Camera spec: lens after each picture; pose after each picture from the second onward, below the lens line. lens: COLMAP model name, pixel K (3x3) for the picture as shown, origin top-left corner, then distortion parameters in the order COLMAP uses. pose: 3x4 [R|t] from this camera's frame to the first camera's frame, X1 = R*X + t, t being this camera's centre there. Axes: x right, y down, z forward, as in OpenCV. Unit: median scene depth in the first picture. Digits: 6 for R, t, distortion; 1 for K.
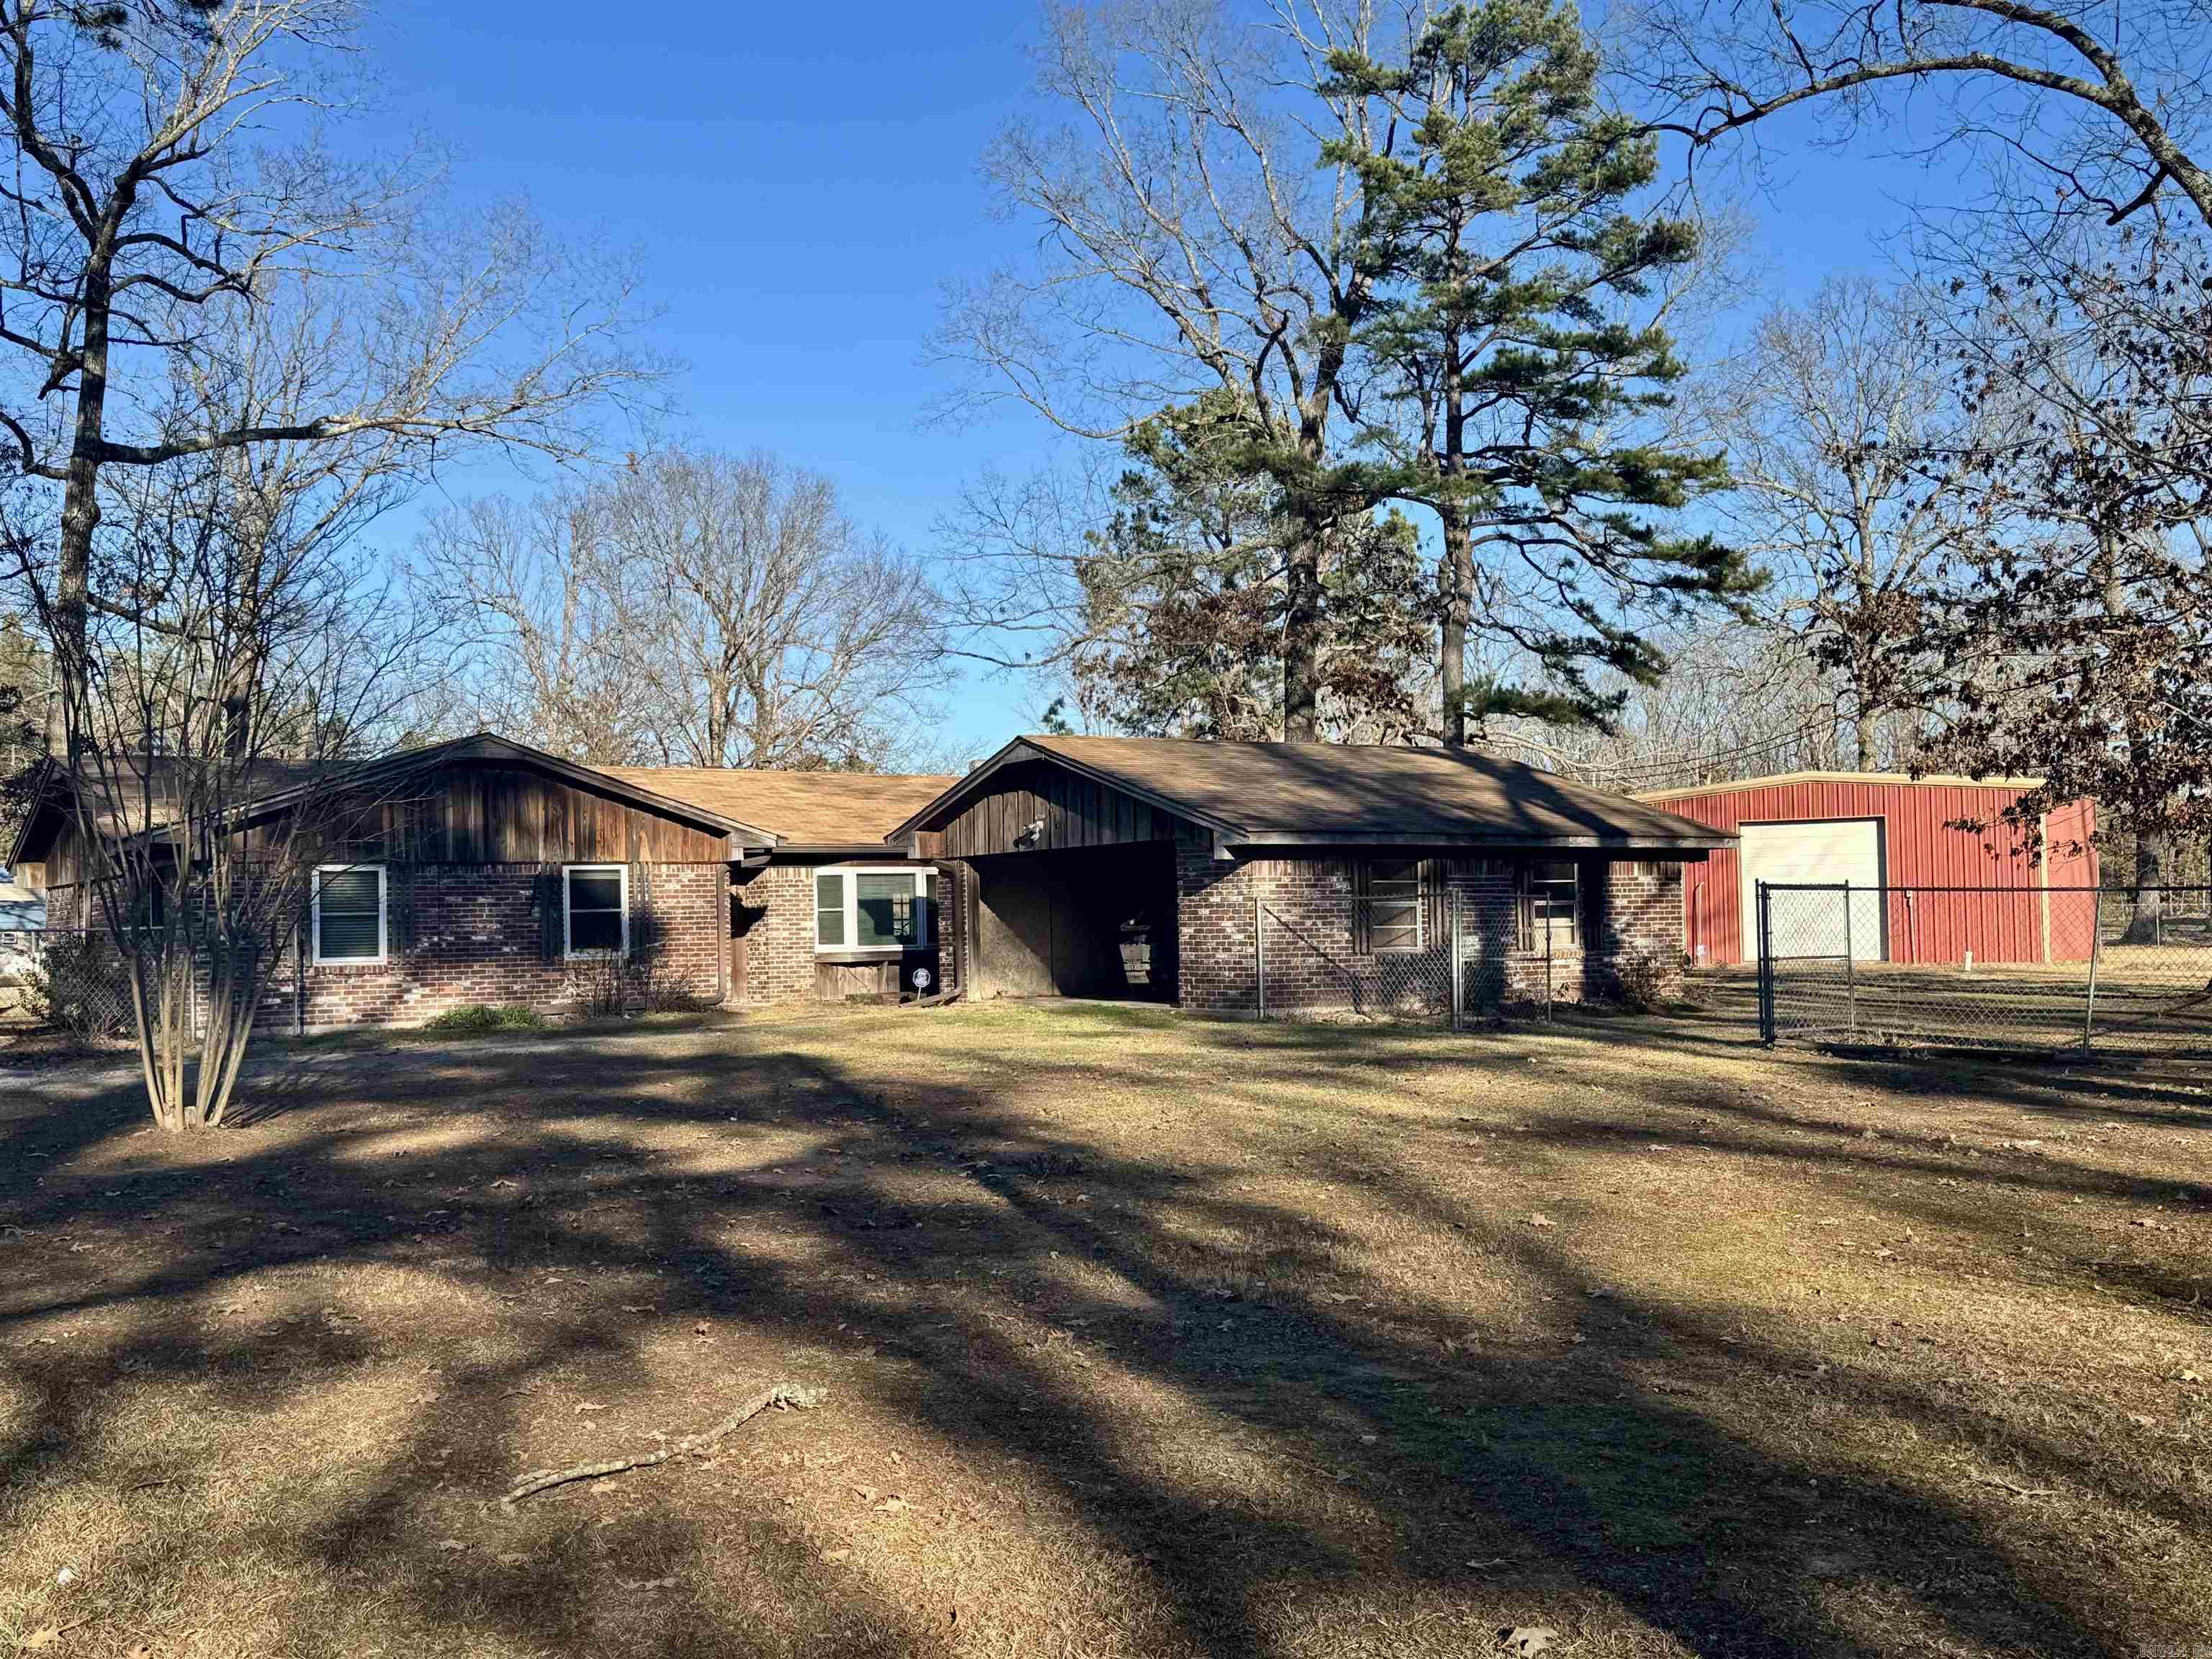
lens RADIAL K [[2410.2, 0, 1087.0], [0, 2410.2, 817.8], [0, 0, 1]] dist [0.107551, 0.000000]
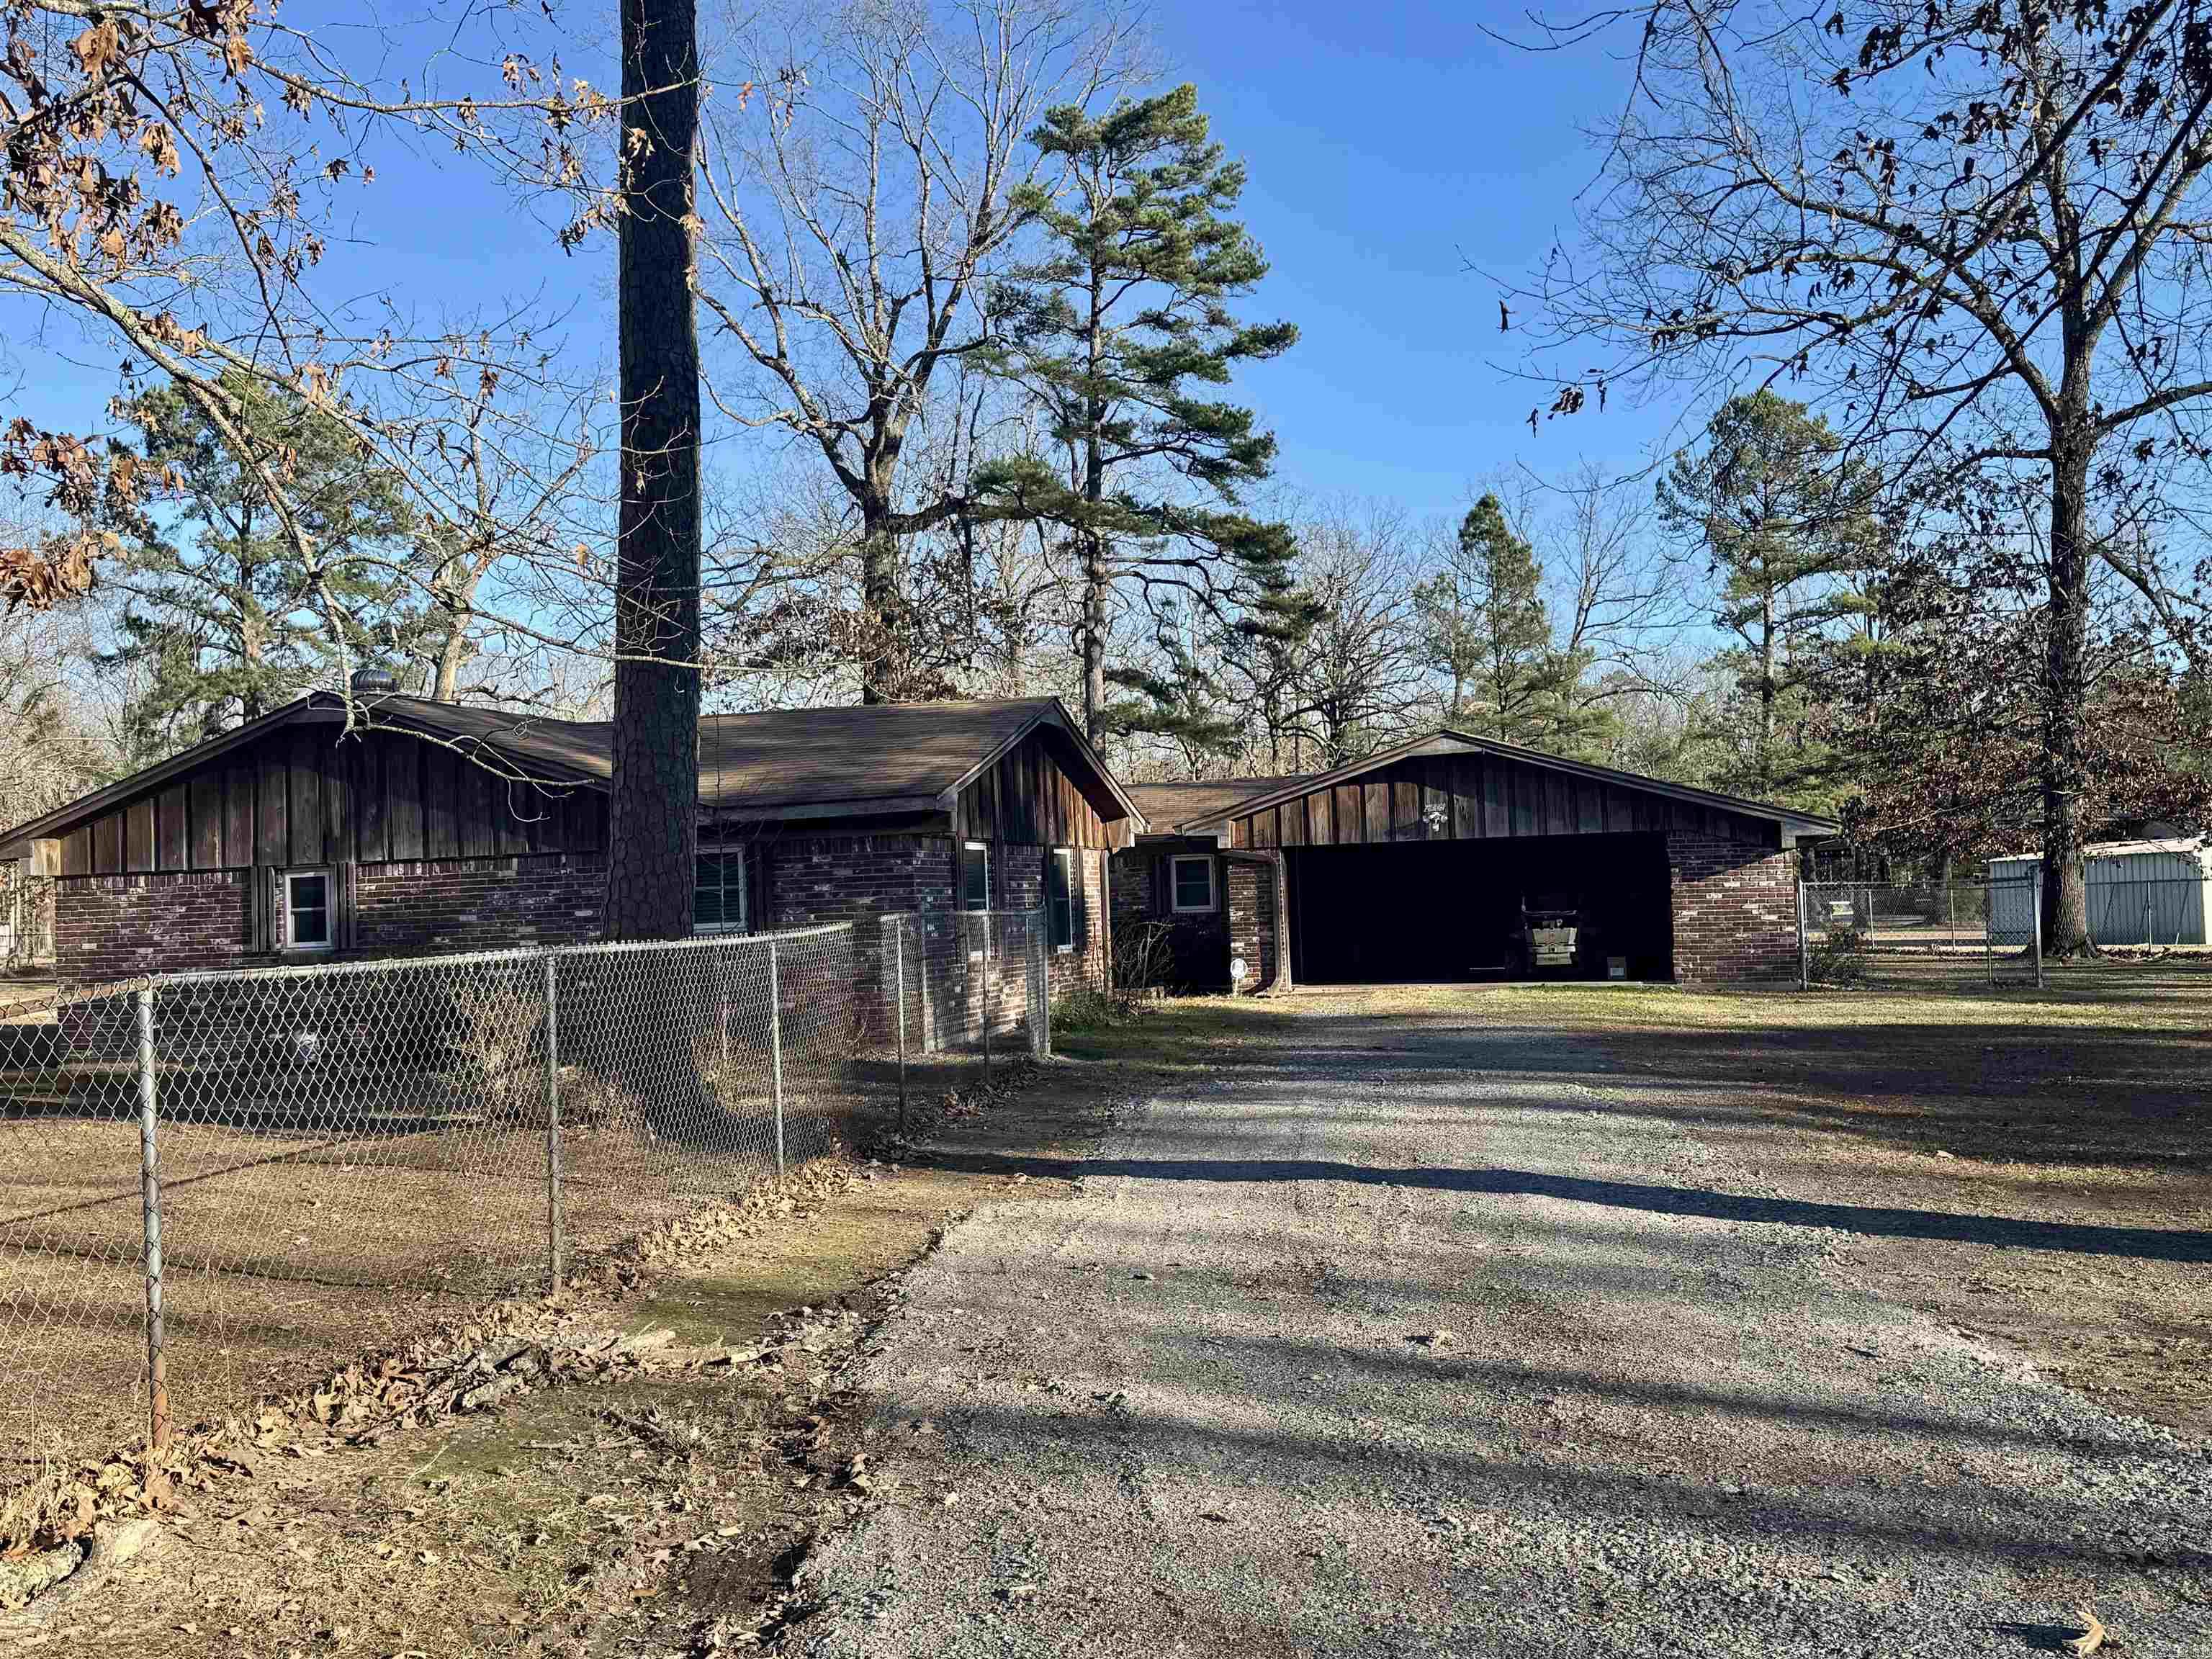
lens RADIAL K [[2177.3, 0, 1103.8], [0, 2177.3, 822.3], [0, 0, 1]] dist [0.129603, 0.000000]
pose [[0.740226, 0.023710, 0.671940, -0.653940], [-0.015532, 0.999714, -0.018165, 0.021645], [-0.672179, 0.003010, 0.740383, 0.340906]]
